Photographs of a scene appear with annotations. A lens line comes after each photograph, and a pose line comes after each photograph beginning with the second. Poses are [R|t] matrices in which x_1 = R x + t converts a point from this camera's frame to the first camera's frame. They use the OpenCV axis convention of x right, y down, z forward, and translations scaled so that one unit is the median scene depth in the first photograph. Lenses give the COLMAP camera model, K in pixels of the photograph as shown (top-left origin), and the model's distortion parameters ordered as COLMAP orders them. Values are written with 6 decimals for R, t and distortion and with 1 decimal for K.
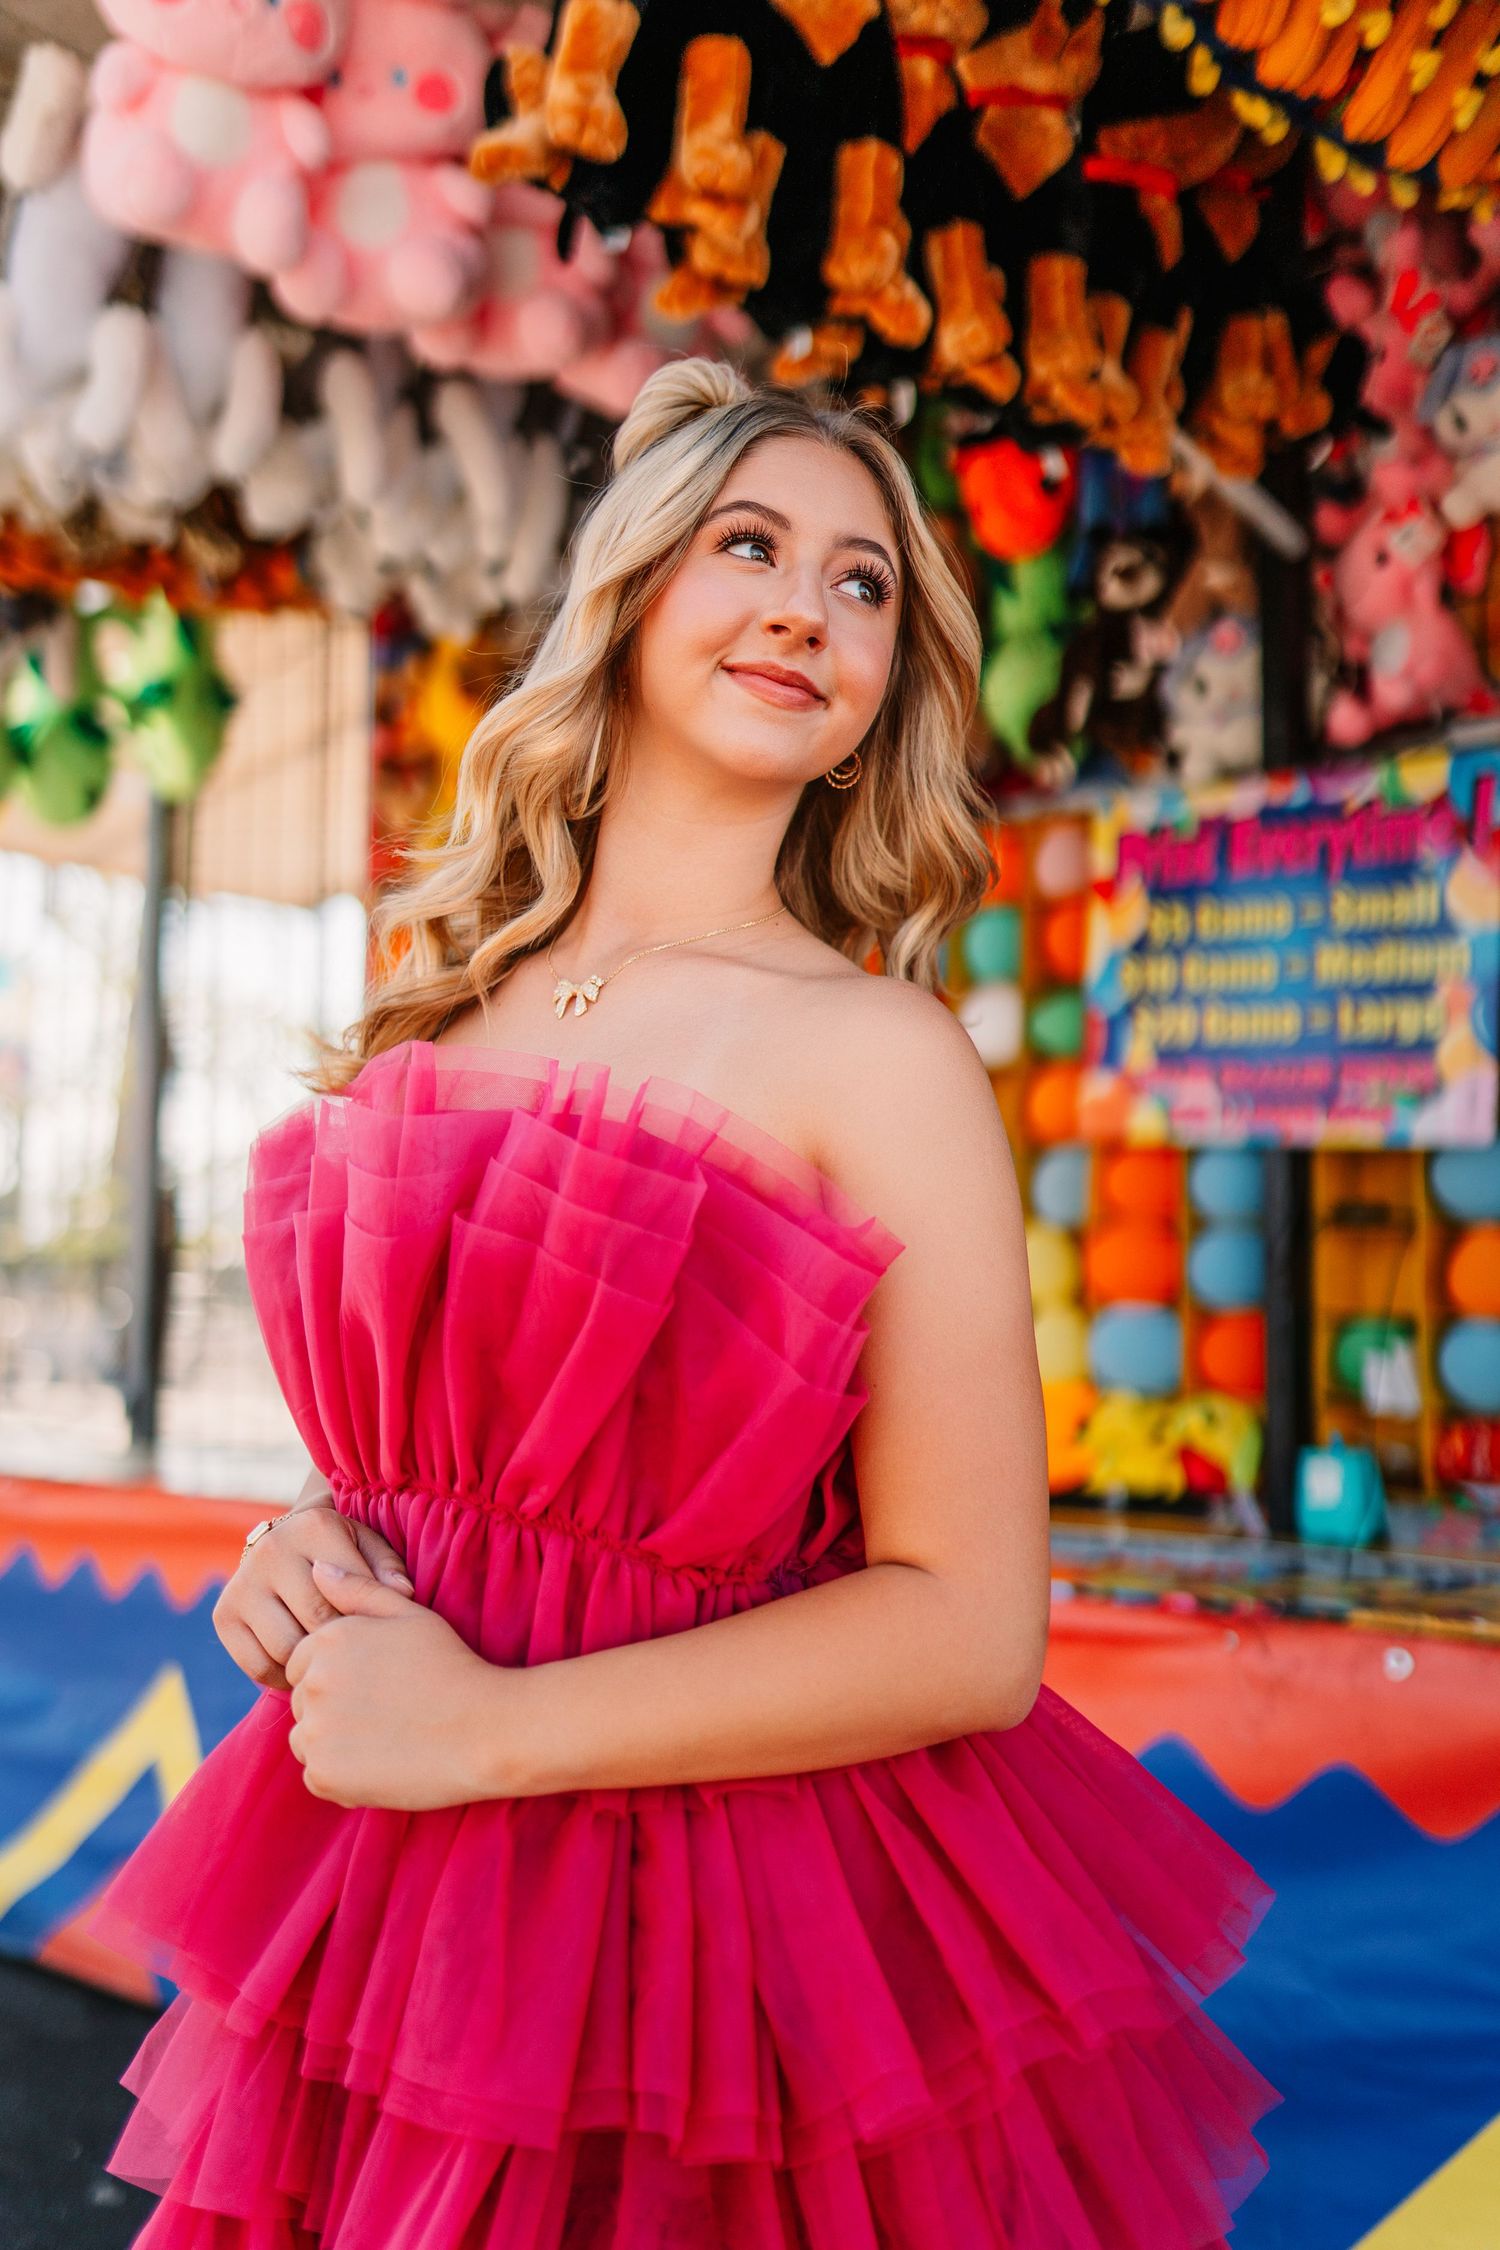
lens RADIAL K [[2258.5, 0, 743.5], [0, 2258.5, 1172.1], [0, 0, 1]] dist [0.058837, -0.007747]
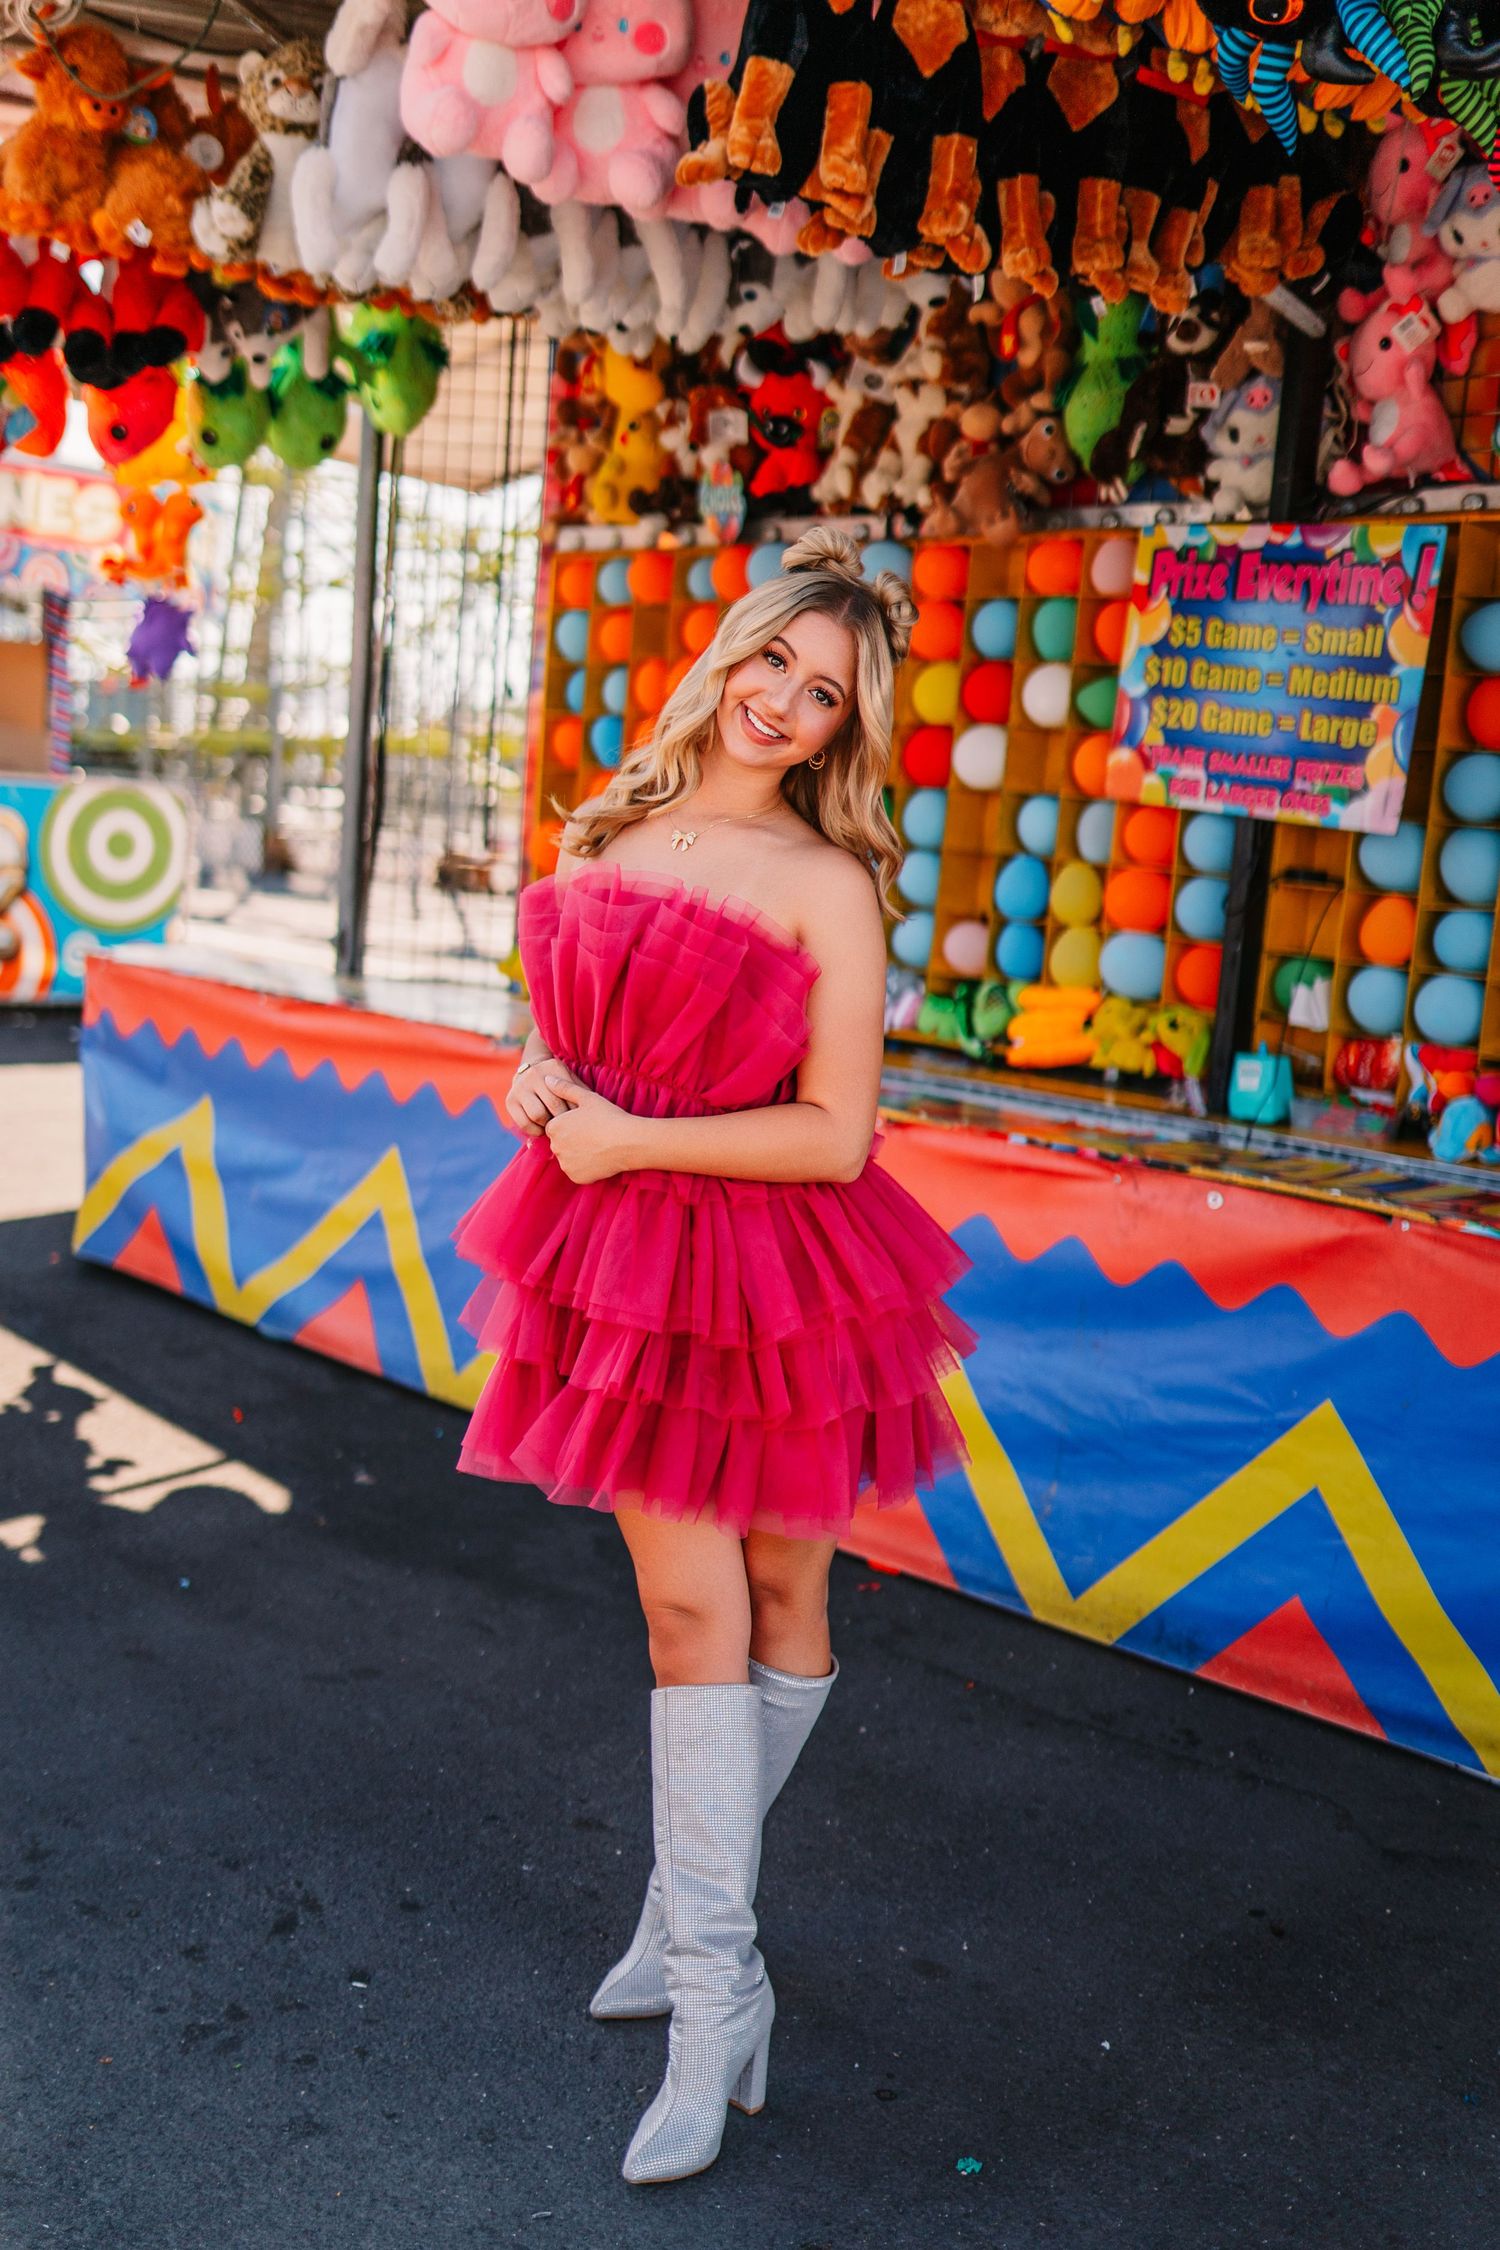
lens RADIAL K [[2217.6, 0, 752.0], [0, 2217.6, 1118.2], [0, 0, 1]] dist [0.001940, -0.009302]
pose [[0.996339, 0.073652, -0.043401, 0.021116], [-0.064377, 0.980449, 0.185943, -0.060563], [0.056248, -0.182469, 0.981601, -0.287406]]
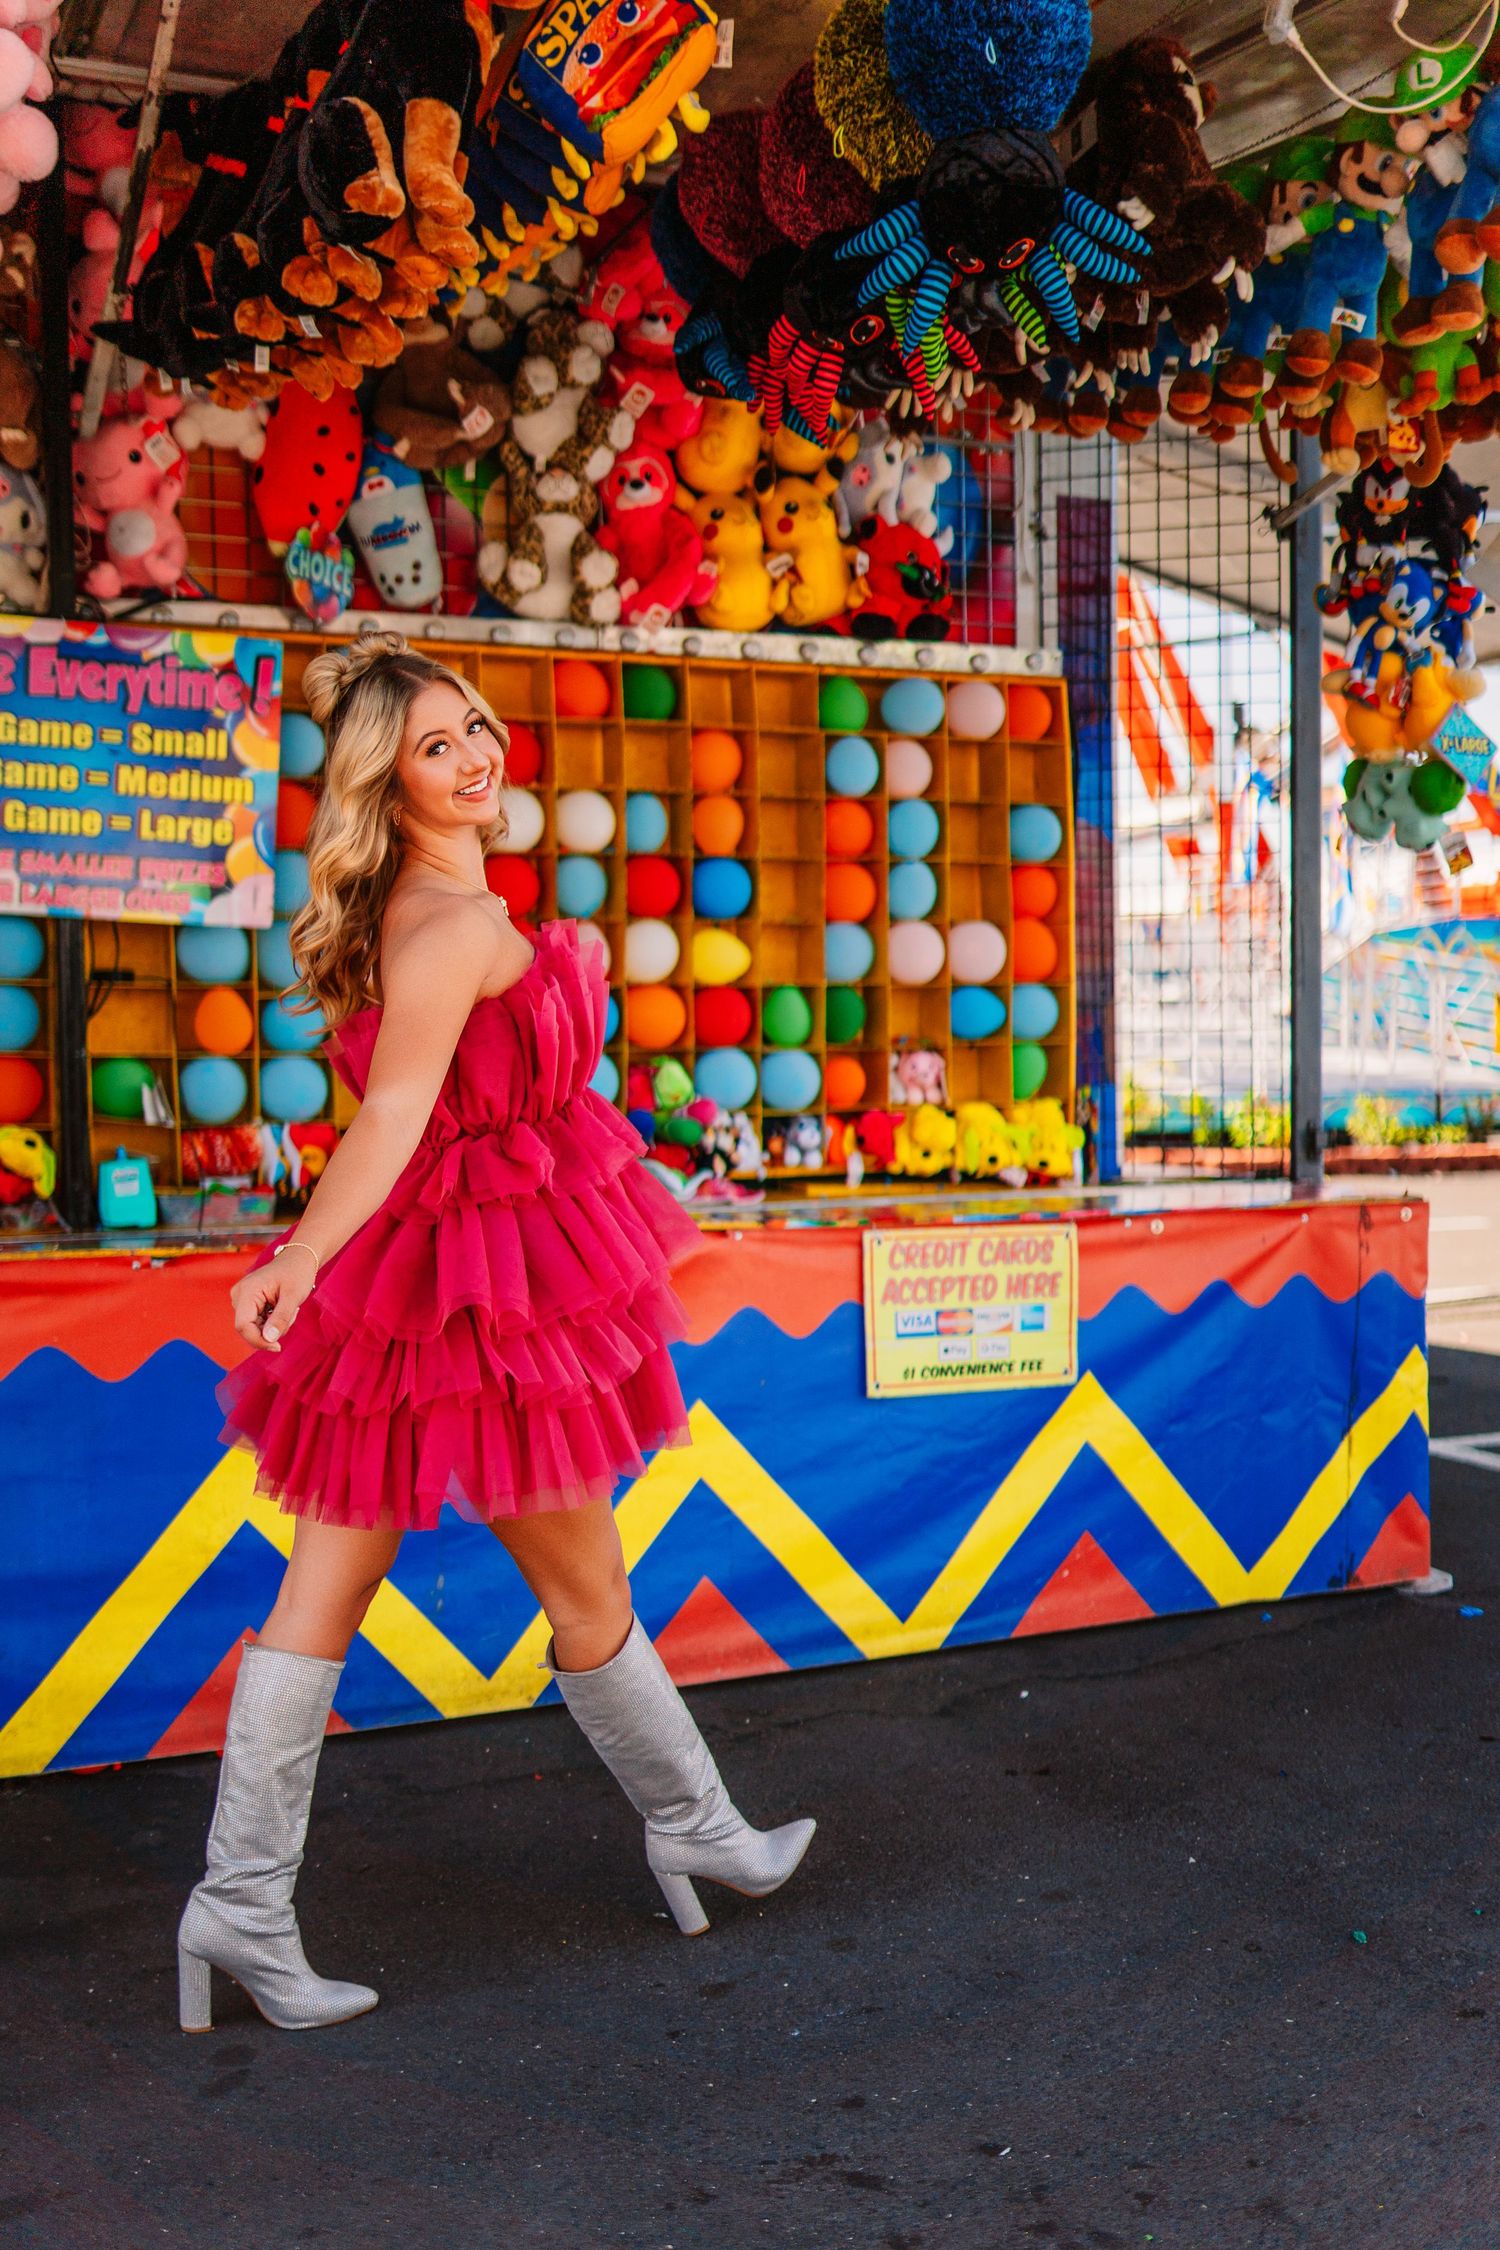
lens RADIAL K [[2169.0, 0, 749.1], [0, 2169.0, 1114.0], [0, 0, 1]] dist [-0.009368, 0.000779]
pose [[0.442344, -0.045781, 0.895676, -0.669763], [-0.034964, 0.997057, 0.068231, 0.000236], [-0.896164, -0.061498, 0.439442, 0.133721]]
